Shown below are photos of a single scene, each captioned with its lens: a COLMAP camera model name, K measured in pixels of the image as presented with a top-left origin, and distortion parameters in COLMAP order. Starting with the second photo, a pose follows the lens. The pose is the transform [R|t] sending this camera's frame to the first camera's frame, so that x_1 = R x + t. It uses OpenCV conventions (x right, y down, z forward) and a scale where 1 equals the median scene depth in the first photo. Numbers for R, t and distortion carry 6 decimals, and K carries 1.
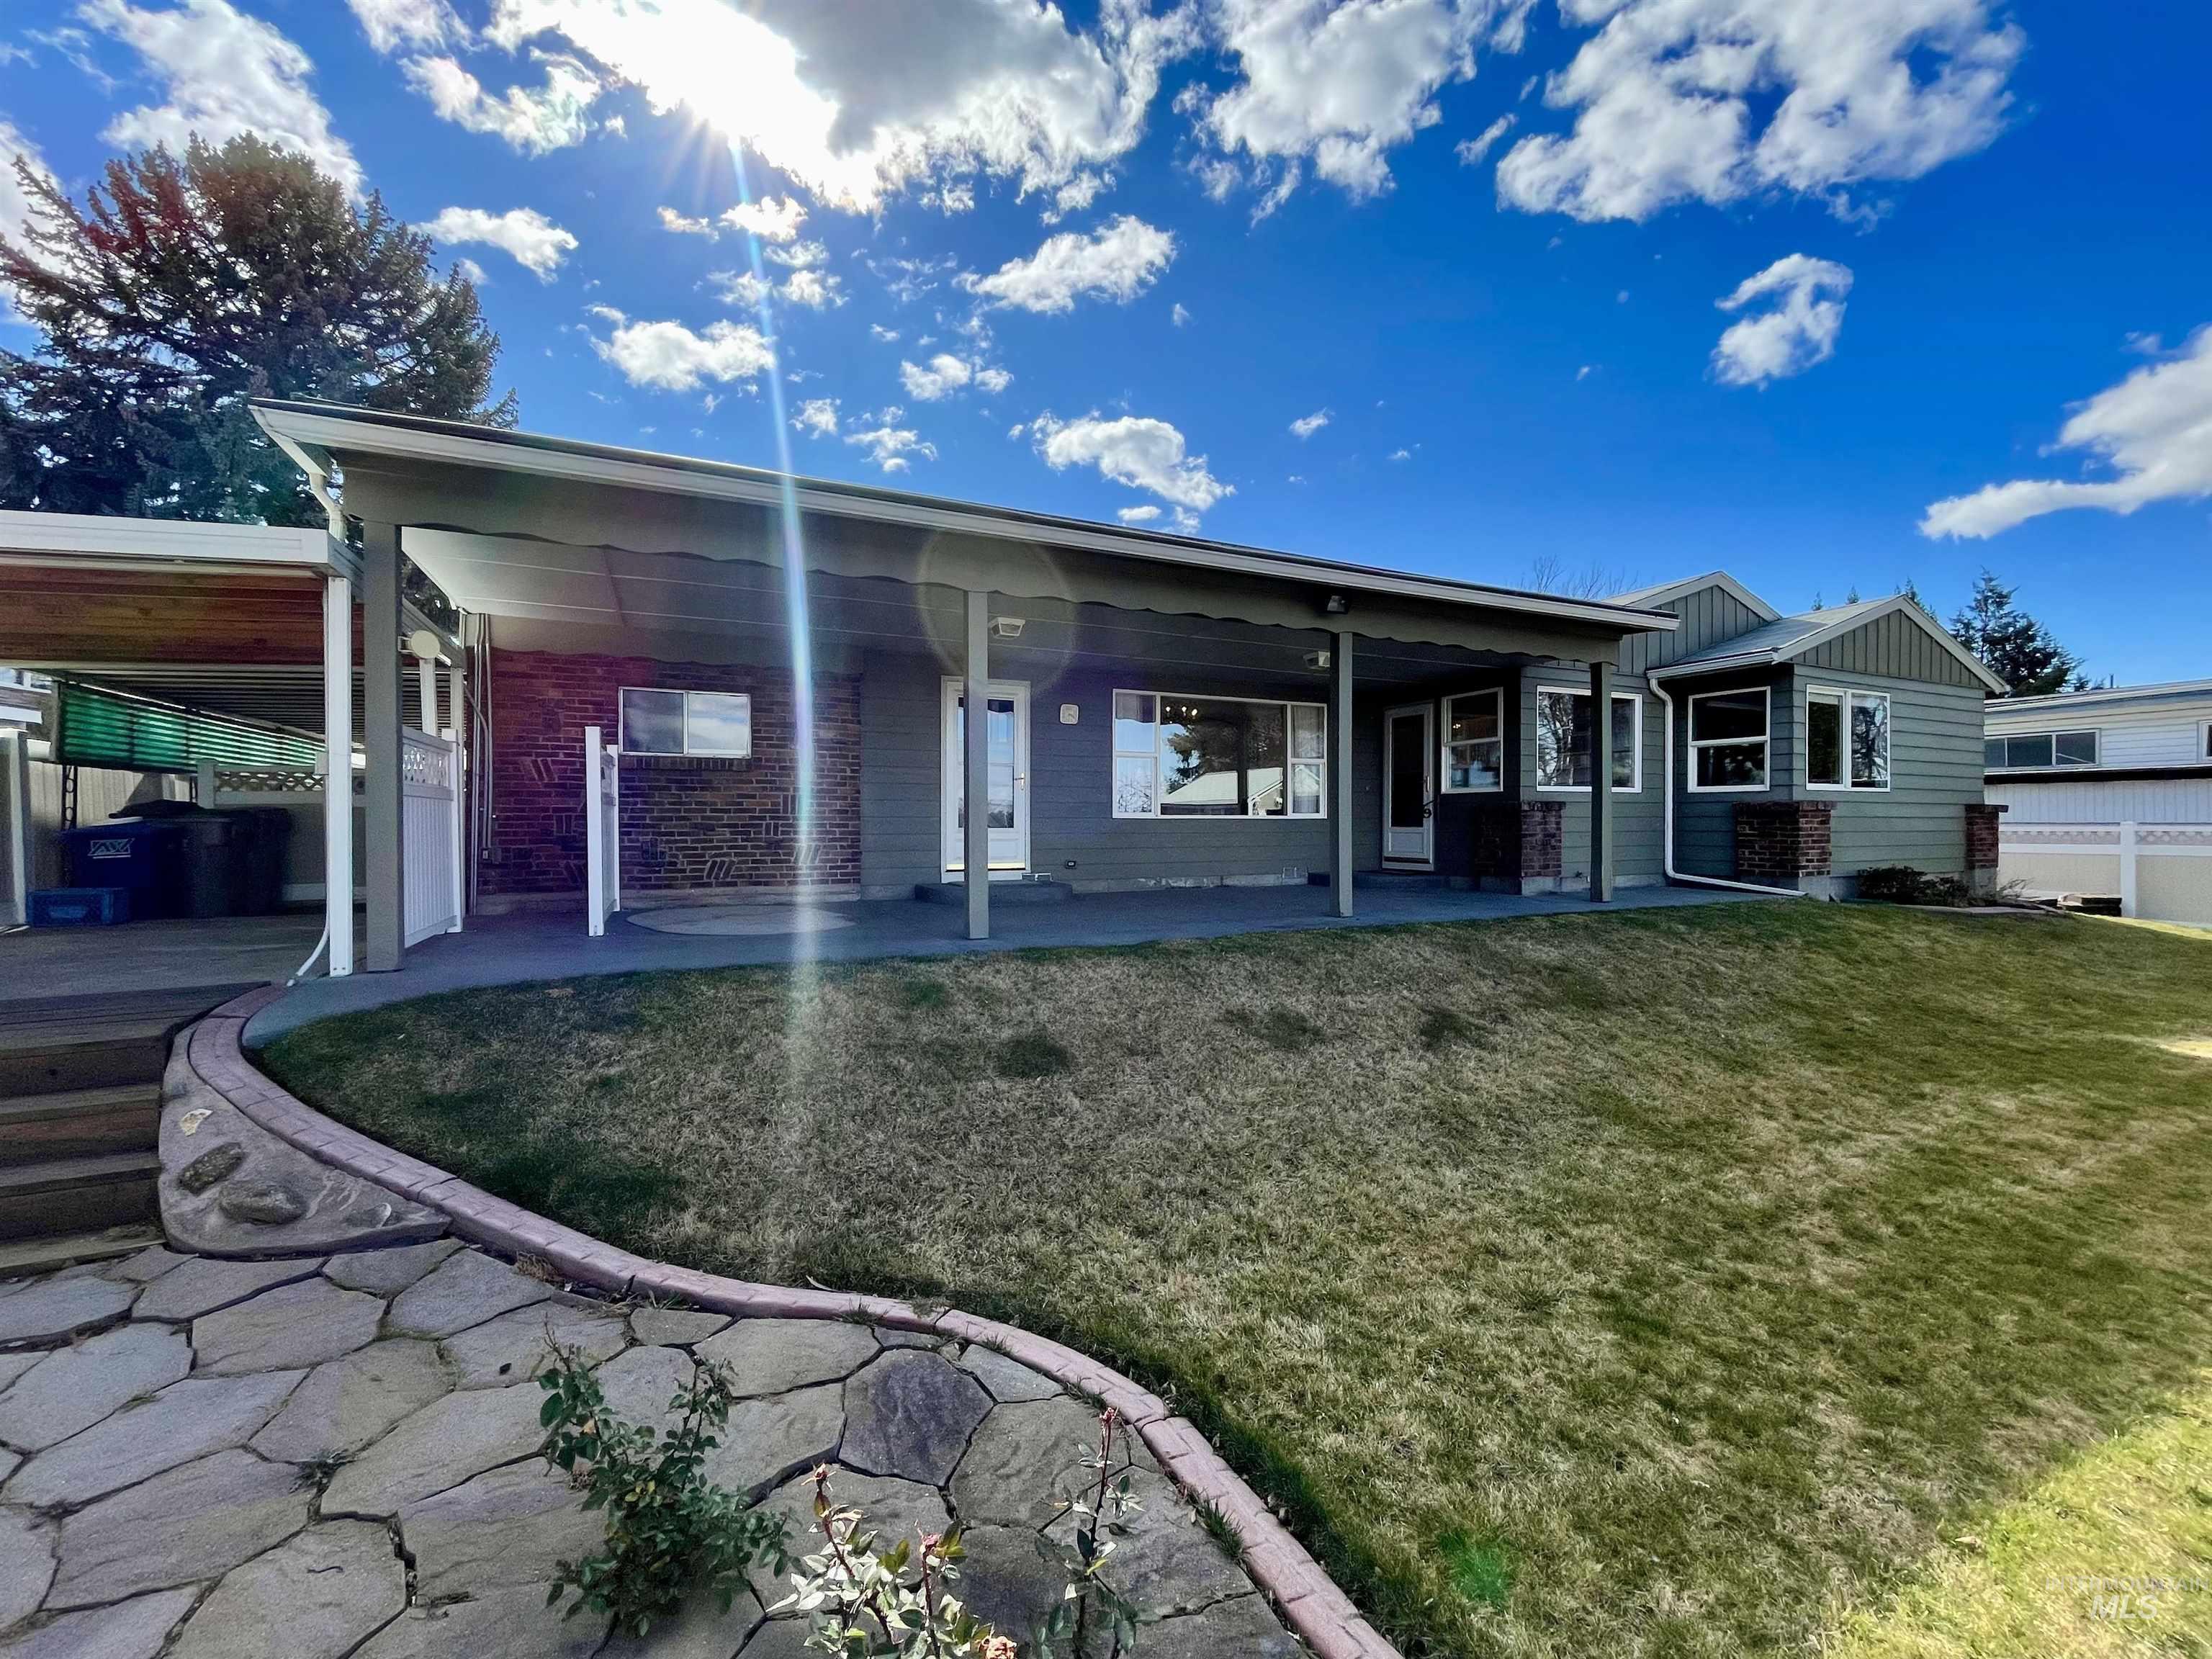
lens RADIAL K [[886.4, 0, 1106.2], [0, 886.4, 831.8], [0, 0, 1]] dist [0.008286, -0.006412]
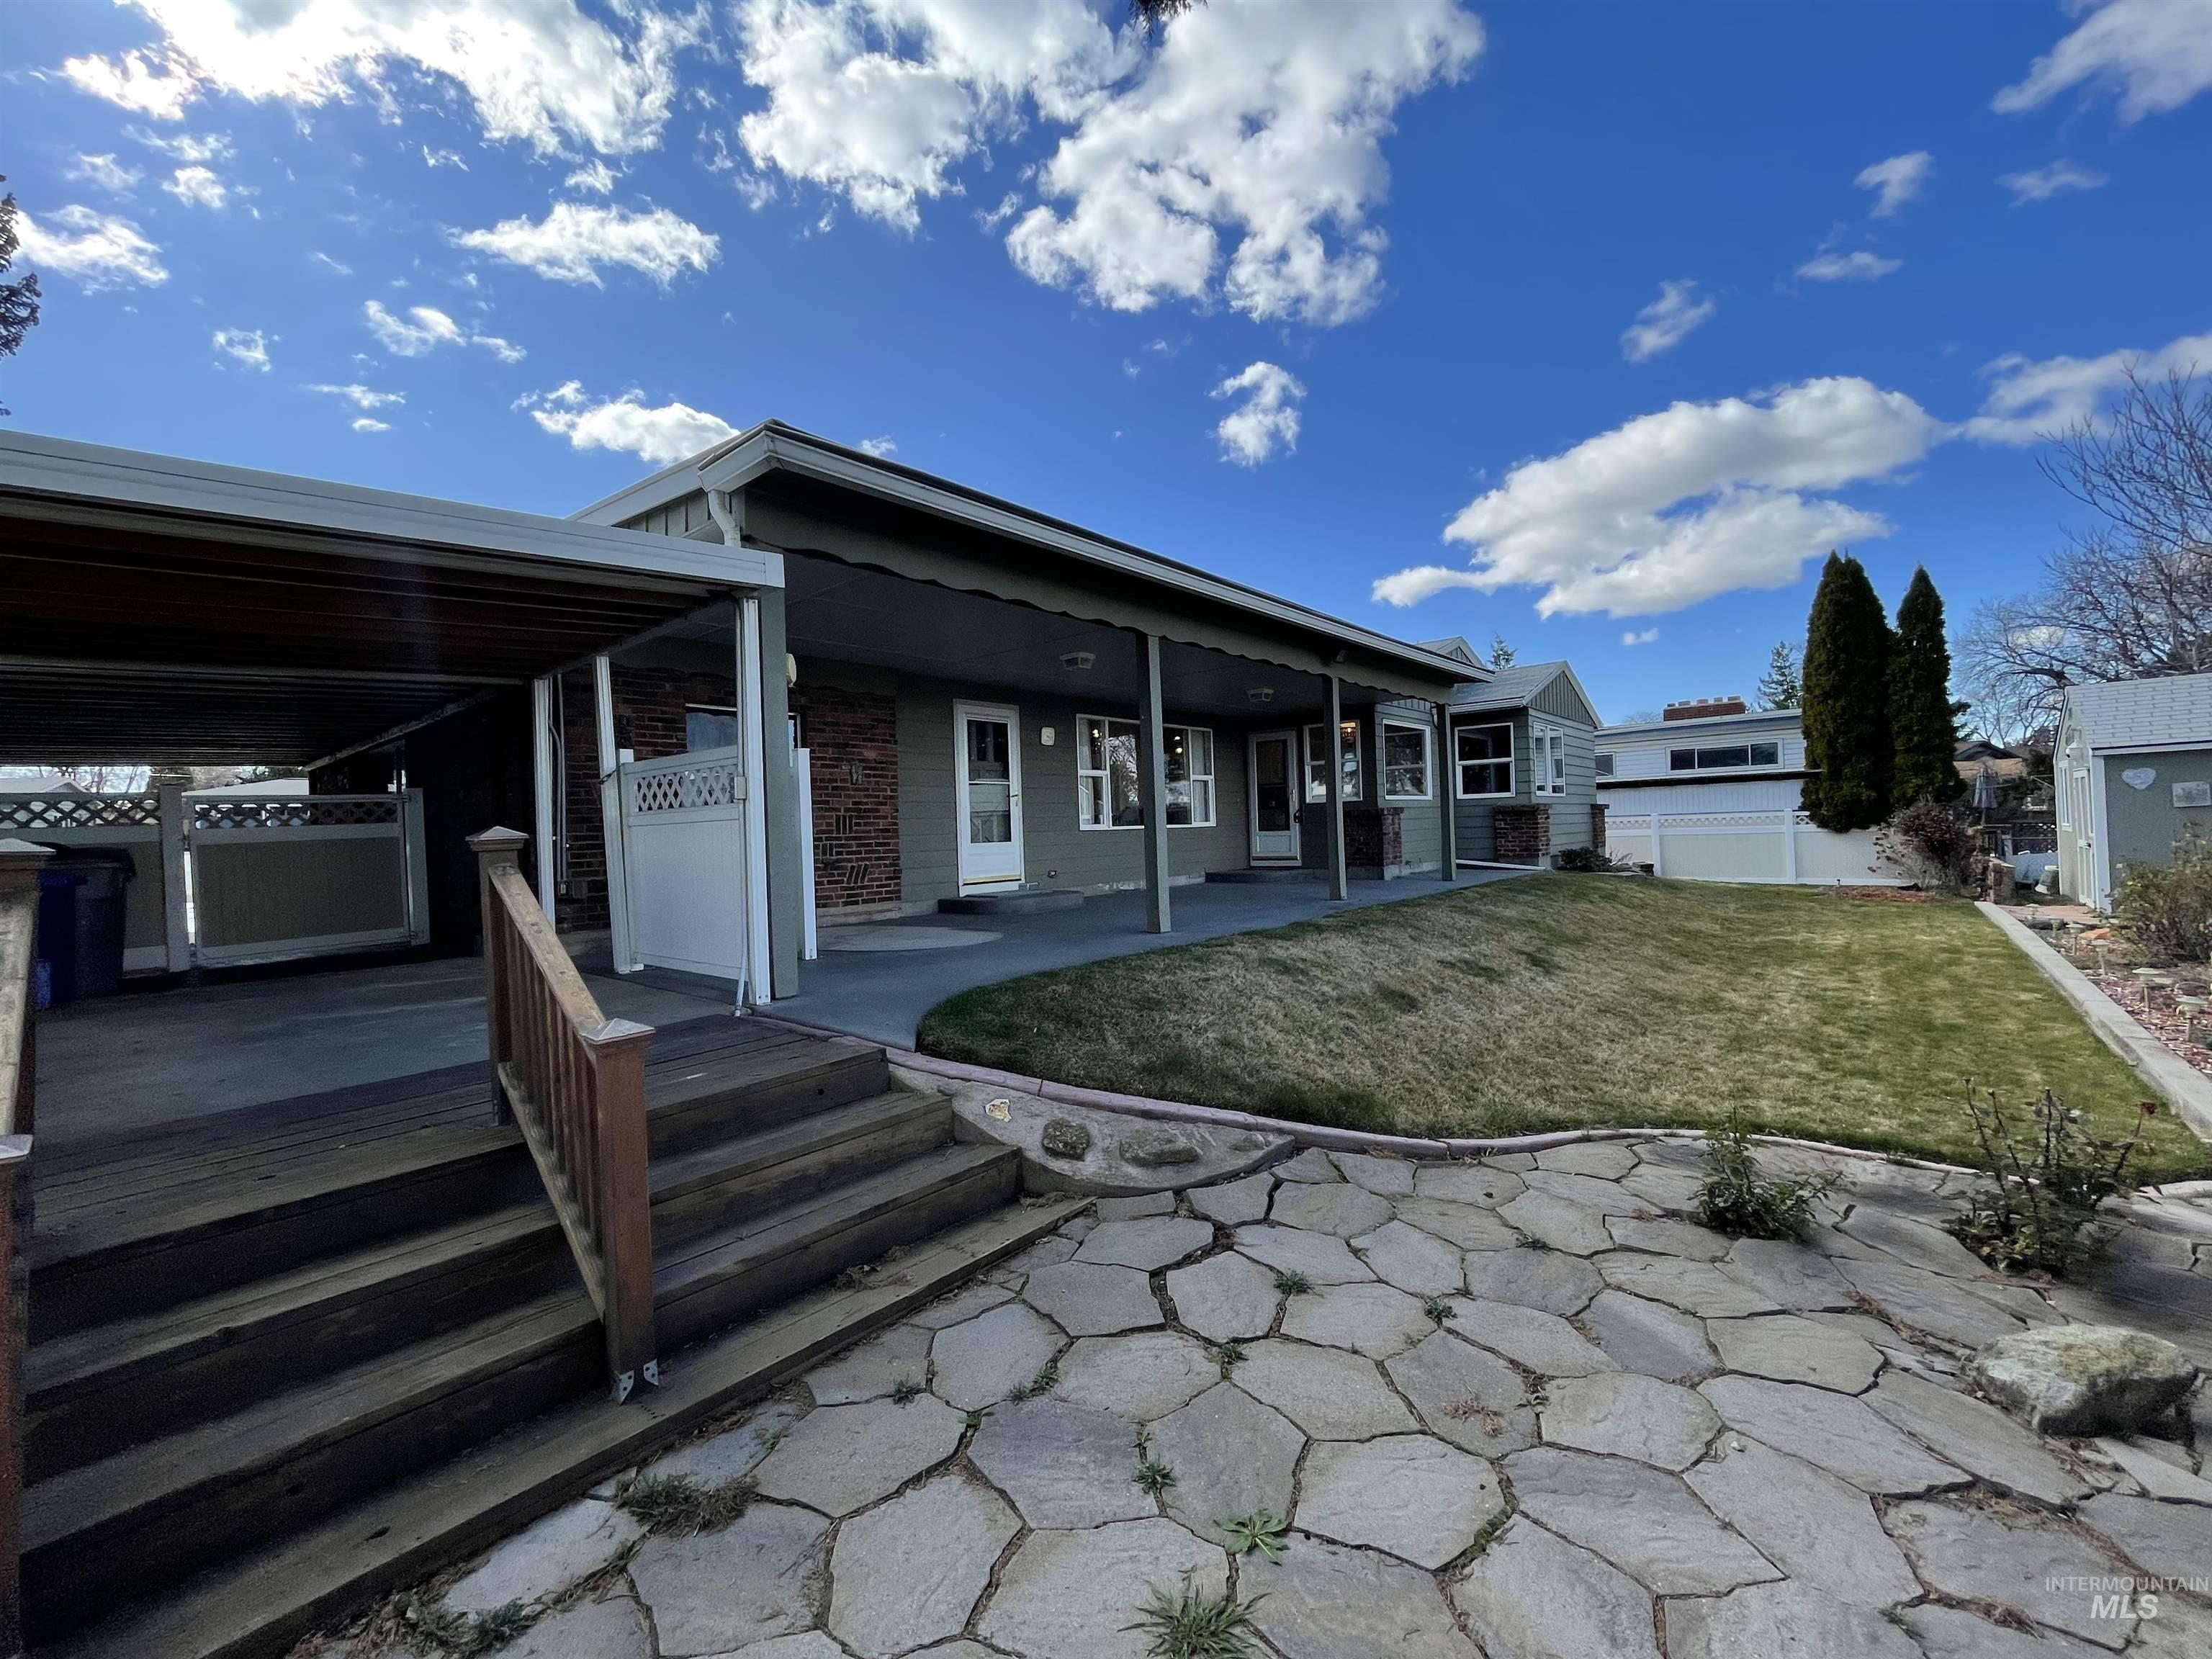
lens RADIAL K [[886.4, 0, 1106.2], [0, 886.4, 831.8], [0, 0, 1]] dist [0.008286, -0.006412]
pose [[0.915215, -0.030338, 0.401822, -0.435880], [0.036901, 0.999282, -0.008602, -0.003071], [-0.401272, 0.022700, 0.915678, -0.027424]]
